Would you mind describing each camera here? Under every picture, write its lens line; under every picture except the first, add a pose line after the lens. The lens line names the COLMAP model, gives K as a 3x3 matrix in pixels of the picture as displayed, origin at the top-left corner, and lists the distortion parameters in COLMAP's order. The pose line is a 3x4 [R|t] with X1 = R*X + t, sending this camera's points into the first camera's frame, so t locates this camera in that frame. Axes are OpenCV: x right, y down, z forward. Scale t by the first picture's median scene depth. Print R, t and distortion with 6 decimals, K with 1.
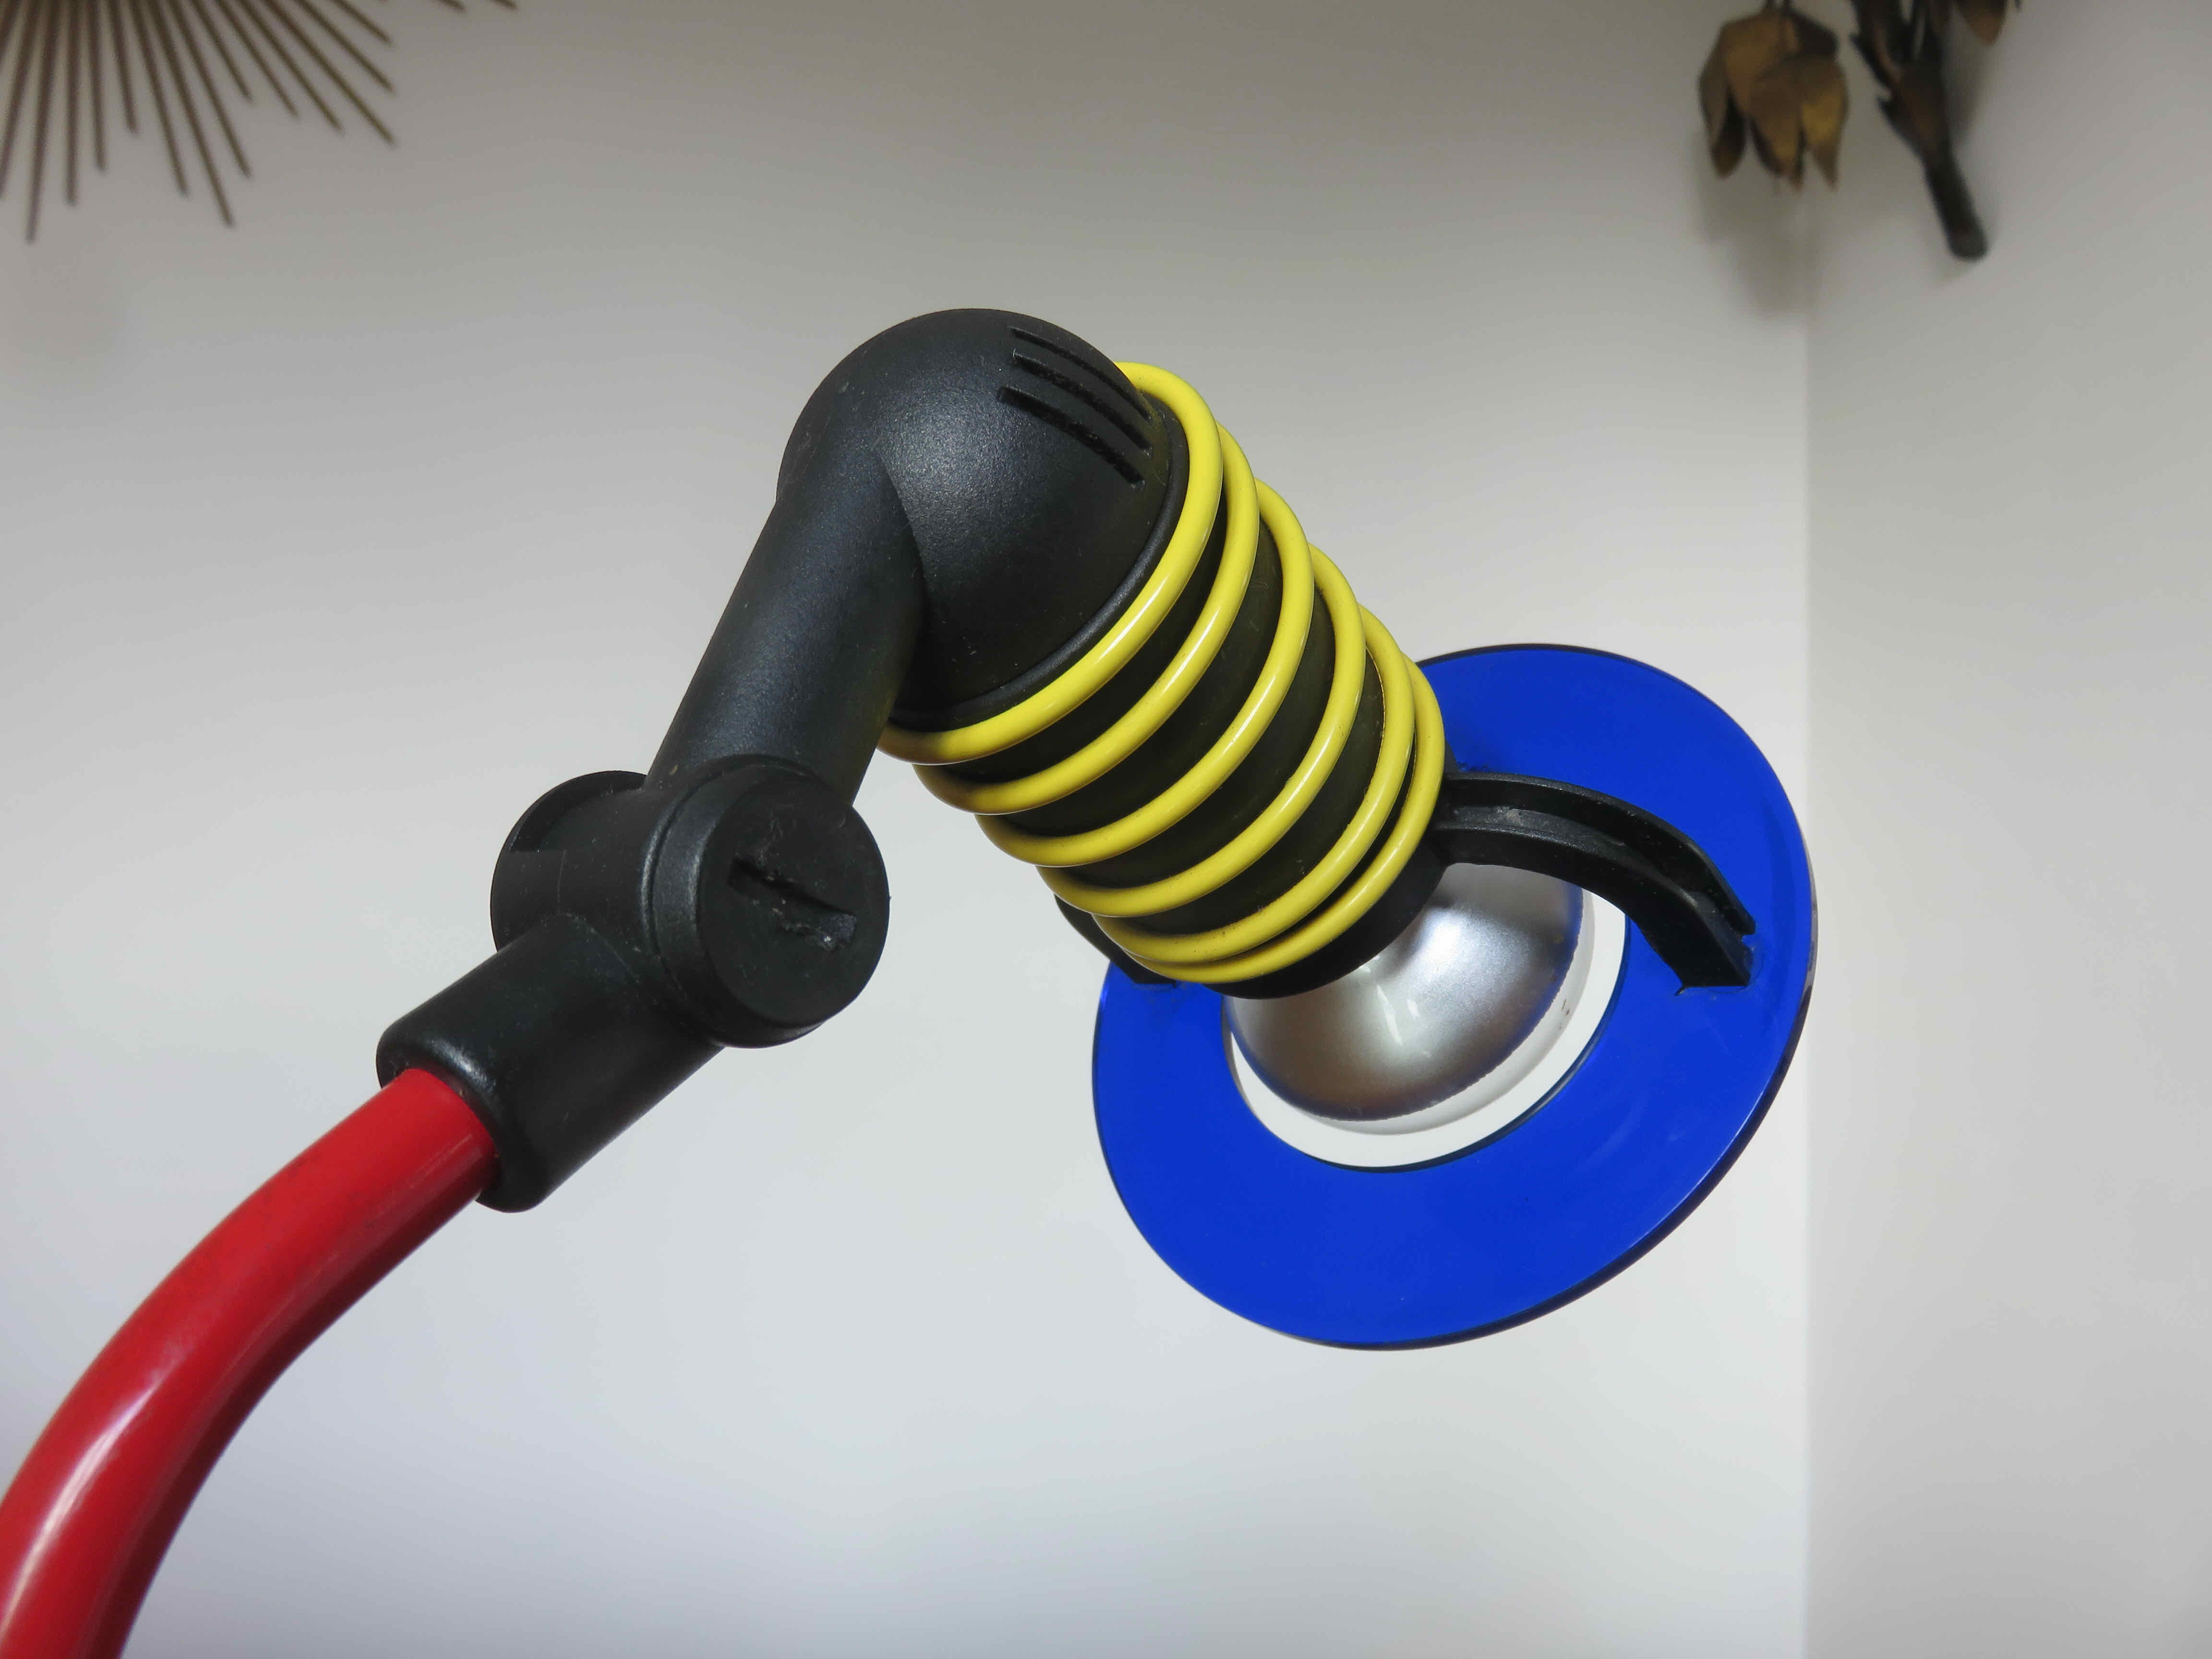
lens RADIAL K [[1647.8, 0, 1104.9], [0, 1647.8, 829.8], [0, 0, 1]] dist [0.015112, -0.005247]
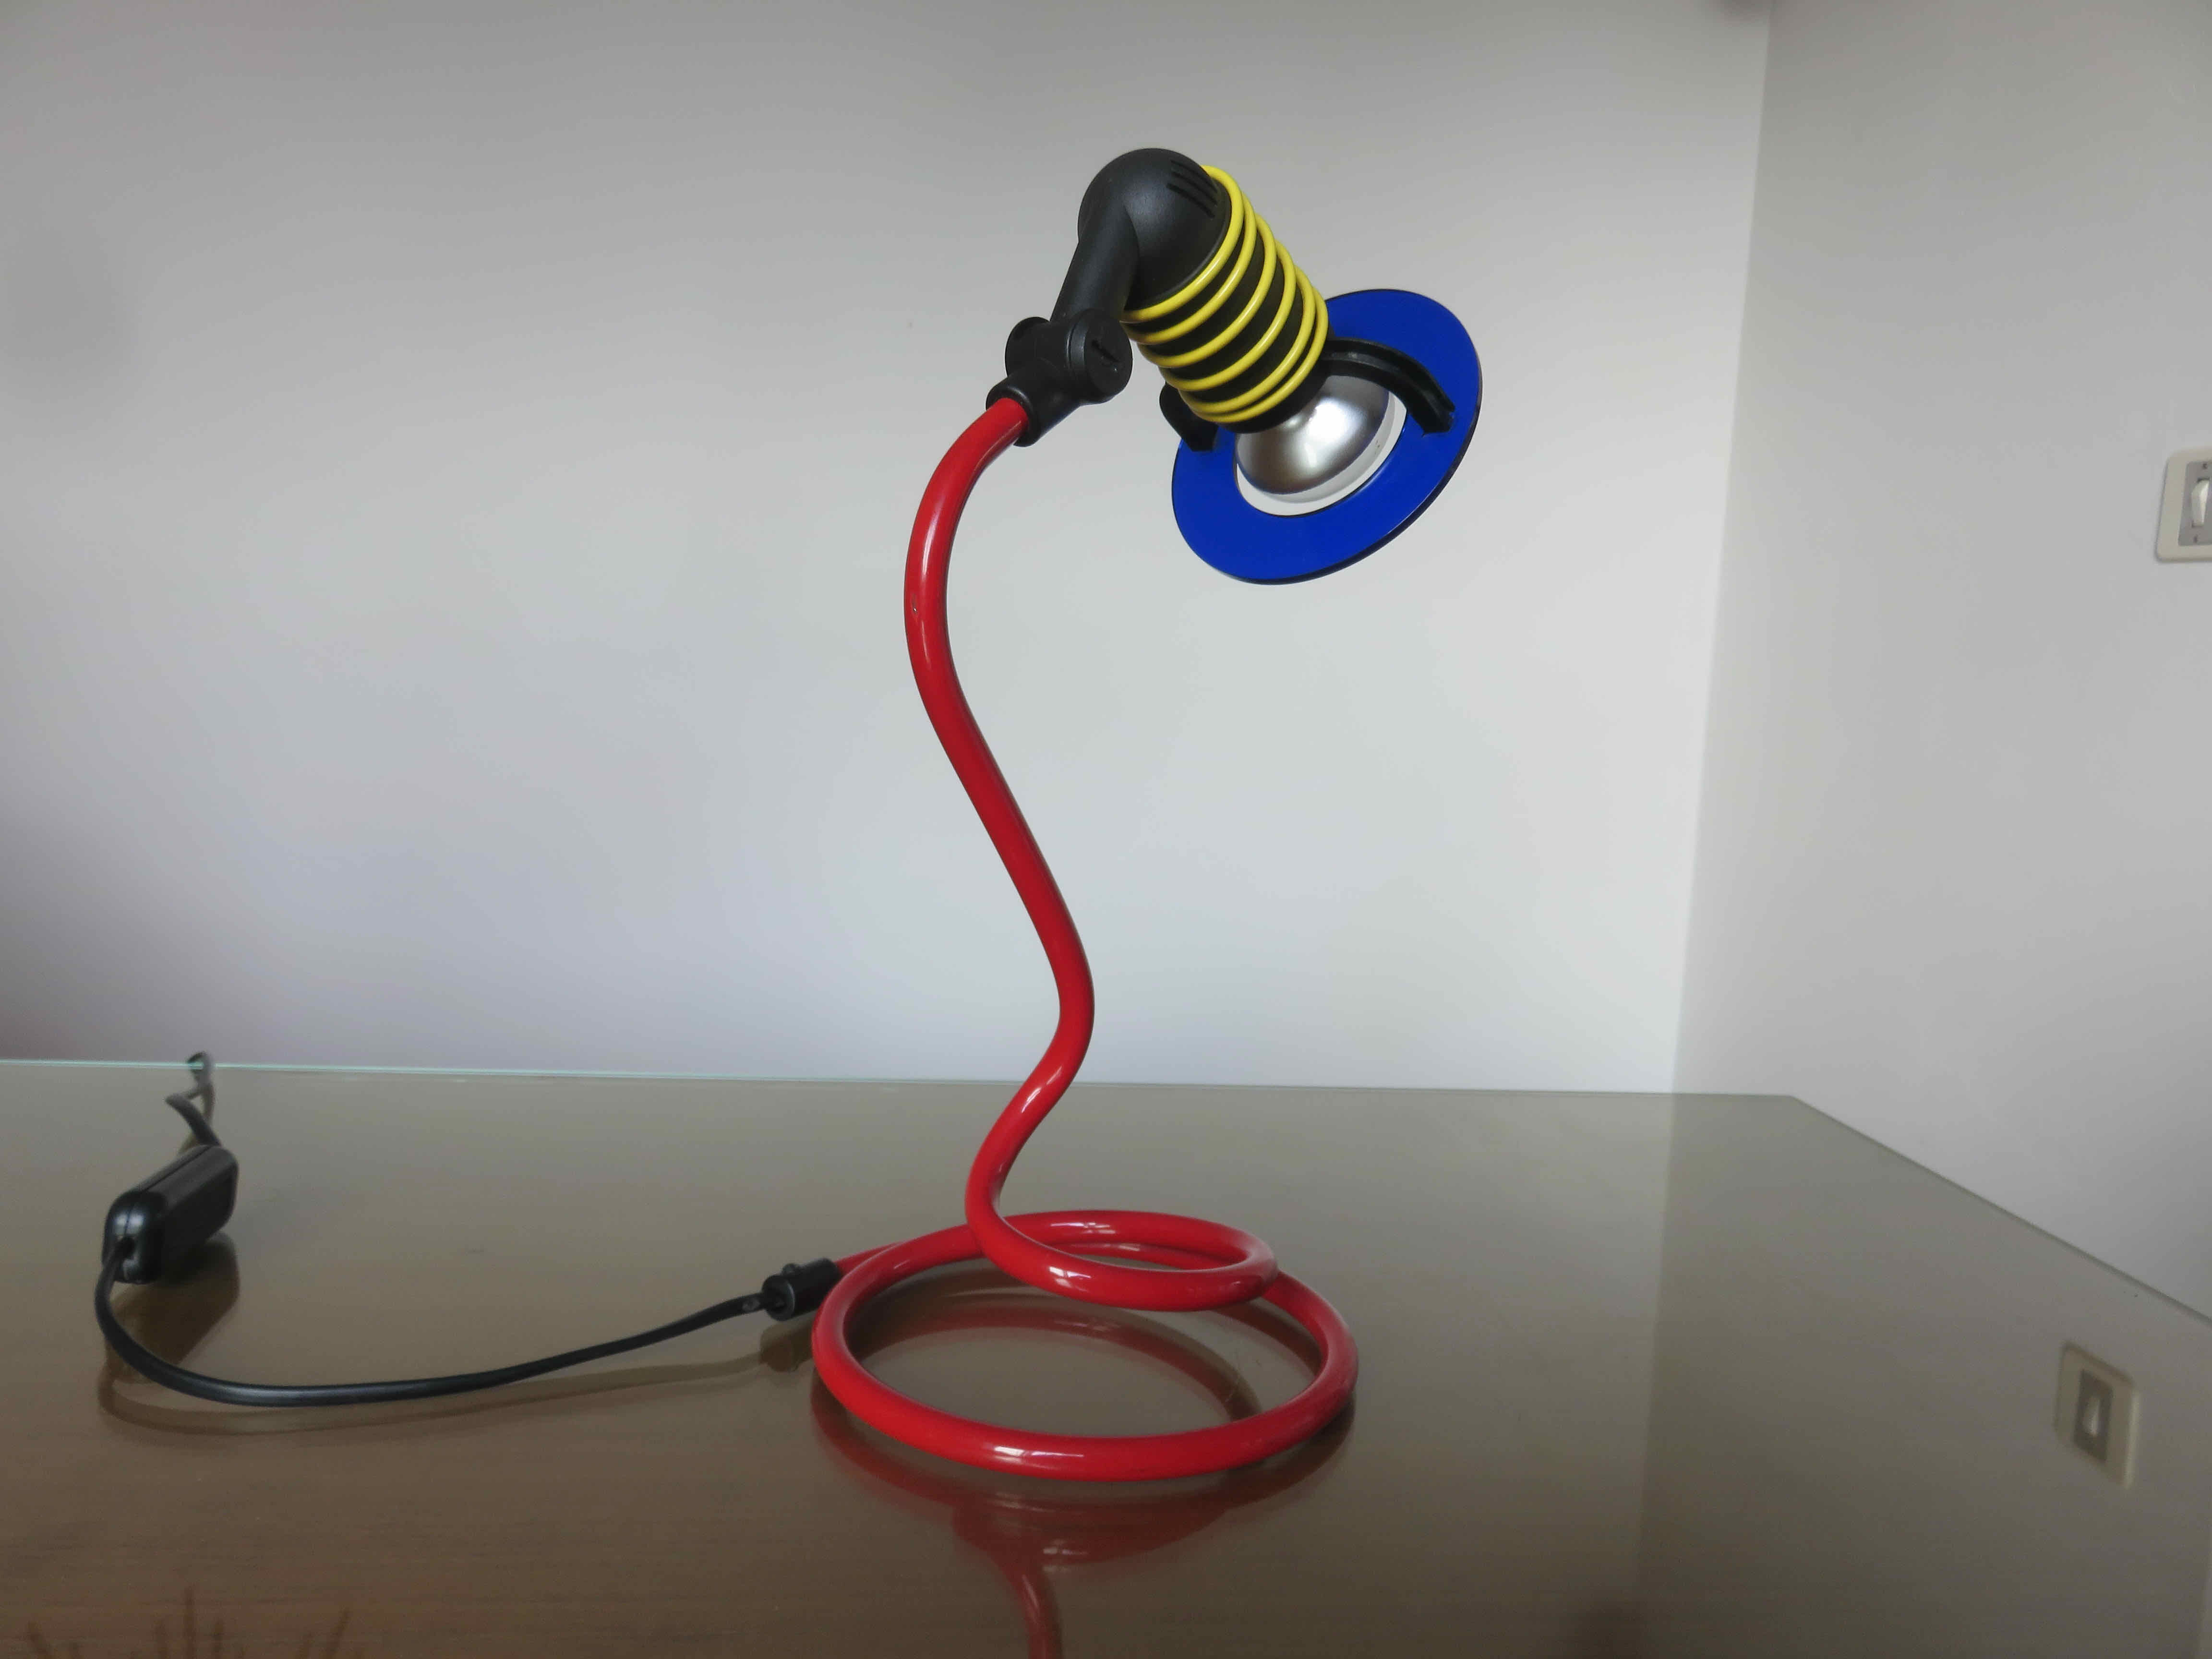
lens RADIAL K [[1647.8, 0, 1099.0], [0, 1647.8, 816.9], [0, 0, 1]] dist [0.015112, -0.005247]
pose [[0.999791, 0.020357, 0.001973, -0.144621], [-0.020378, 0.983353, 0.180557, 0.263692], [0.001735, -0.180560, 0.983562, -1.775605]]
